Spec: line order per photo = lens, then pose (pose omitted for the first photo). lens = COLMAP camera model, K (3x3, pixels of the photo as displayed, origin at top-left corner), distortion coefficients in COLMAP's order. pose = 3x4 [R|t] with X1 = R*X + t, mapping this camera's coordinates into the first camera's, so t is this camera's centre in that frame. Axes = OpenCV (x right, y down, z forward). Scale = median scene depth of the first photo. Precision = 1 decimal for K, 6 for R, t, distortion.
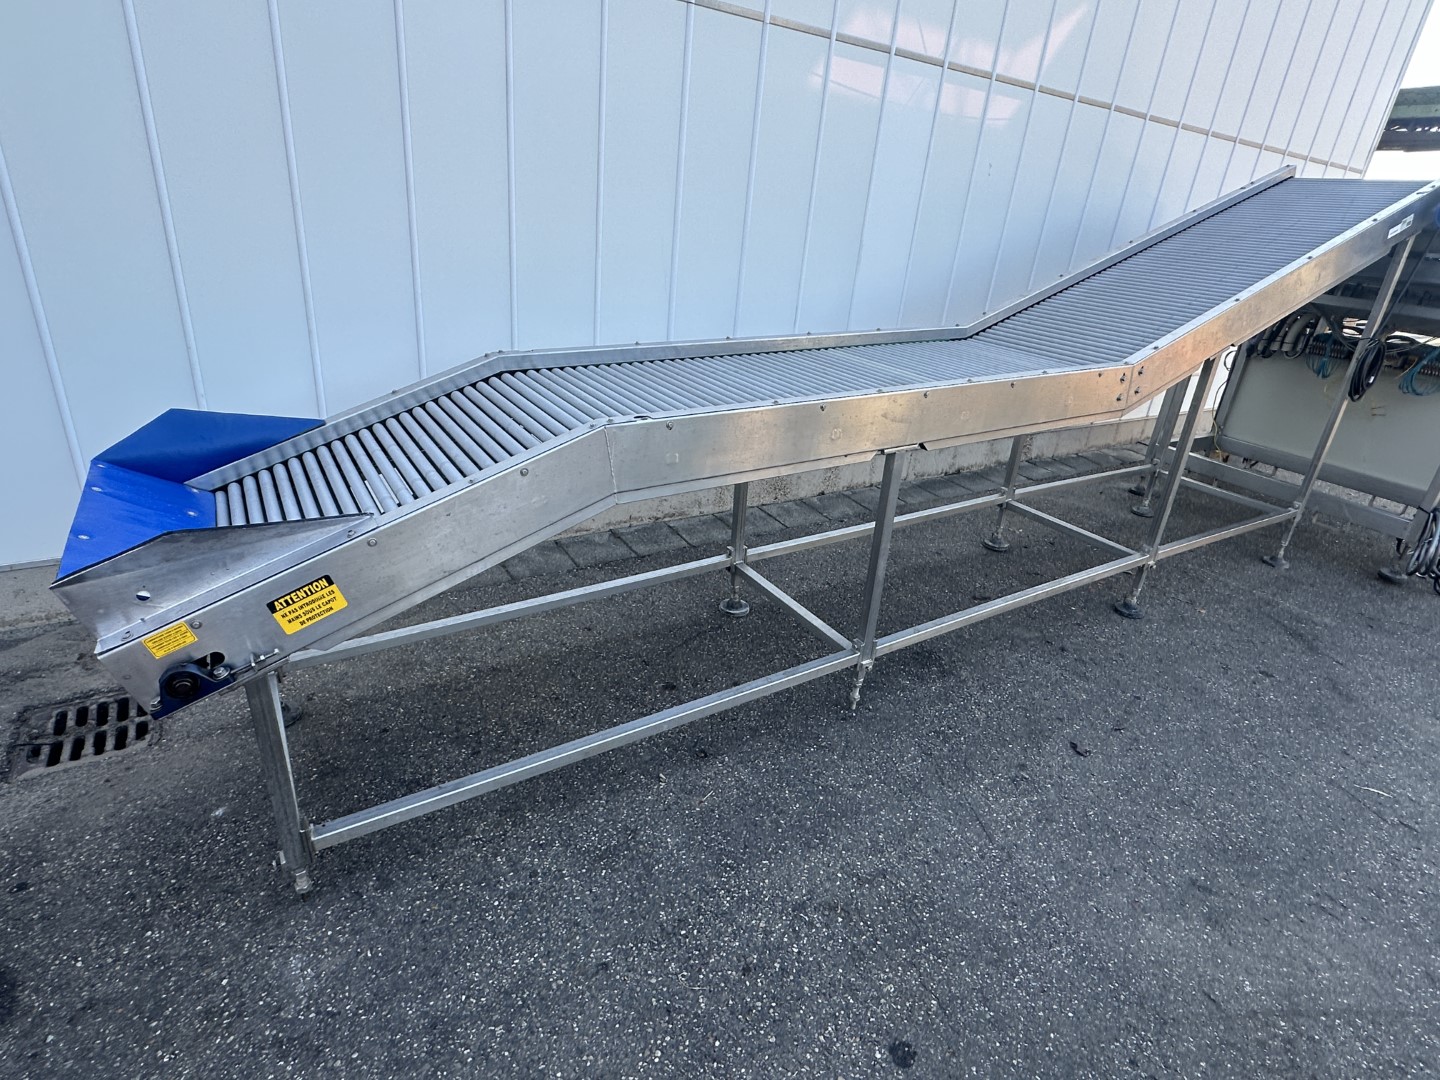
lens RADIAL K [[756.3, 0, 726.2], [0, 756.3, 540.5], [0, 0, 1]] dist [-0.004561, -0.001683]
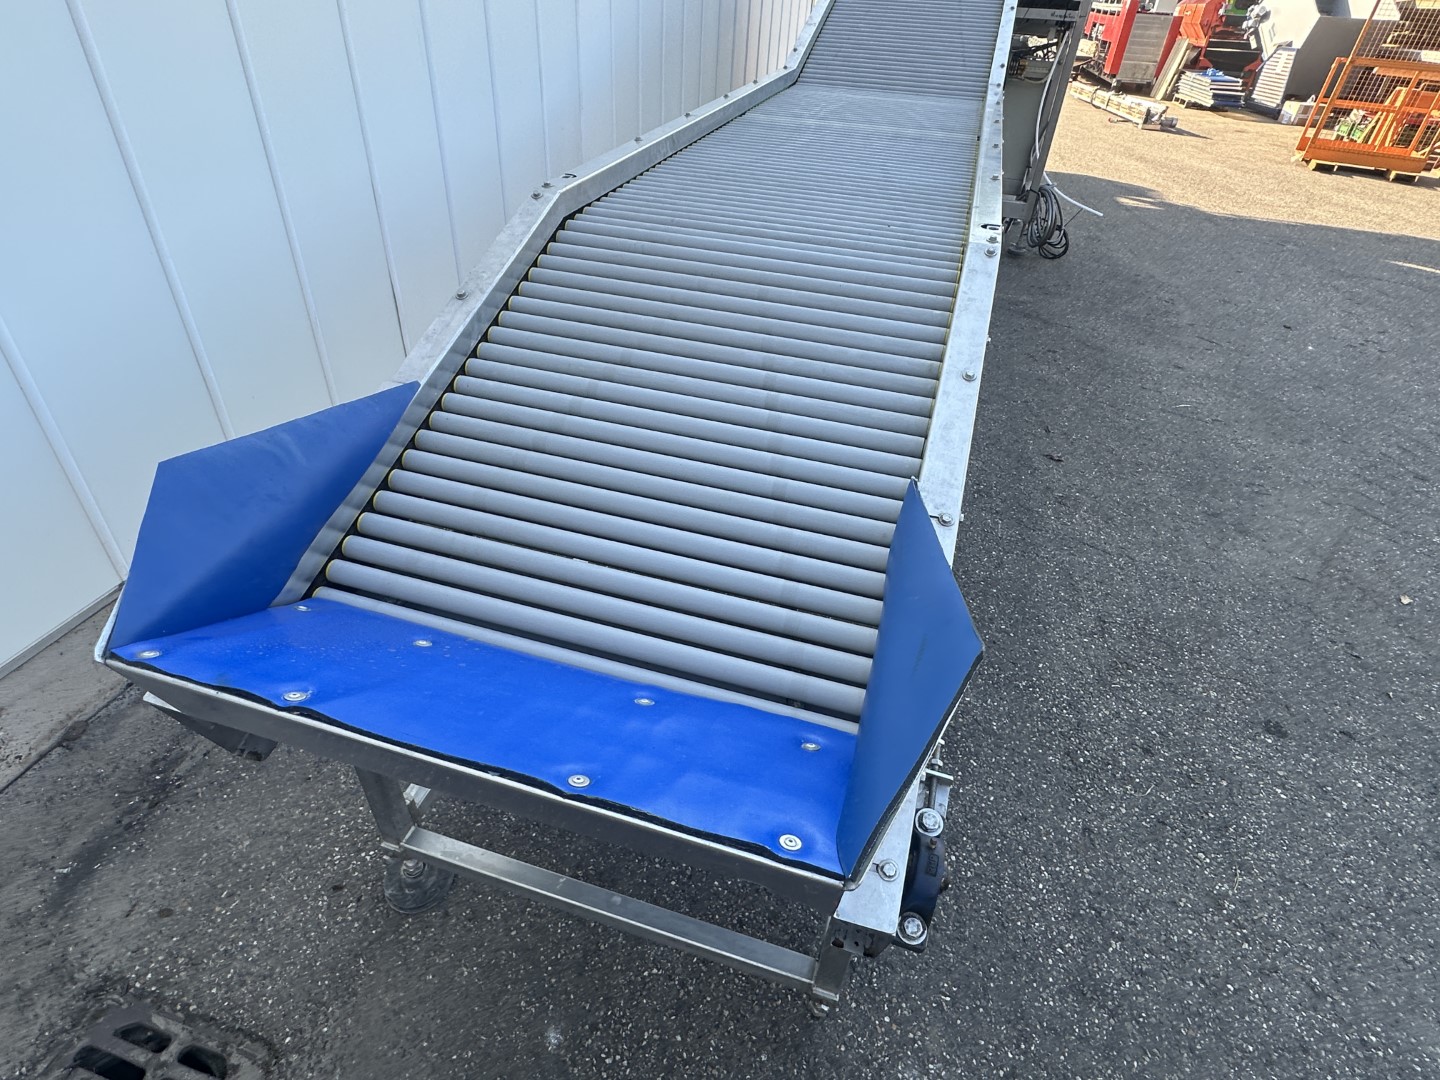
lens RADIAL K [[756.3, 0, 717.4], [0, 756.3, 546.1], [0, 0, 1]] dist [-0.004561, -0.001683]
pose [[0.761045, -0.425293, 0.489833, -0.833410], [0.280840, 0.896678, 0.342196, -0.214888], [-0.584756, -0.122862, 0.801851, 0.556435]]
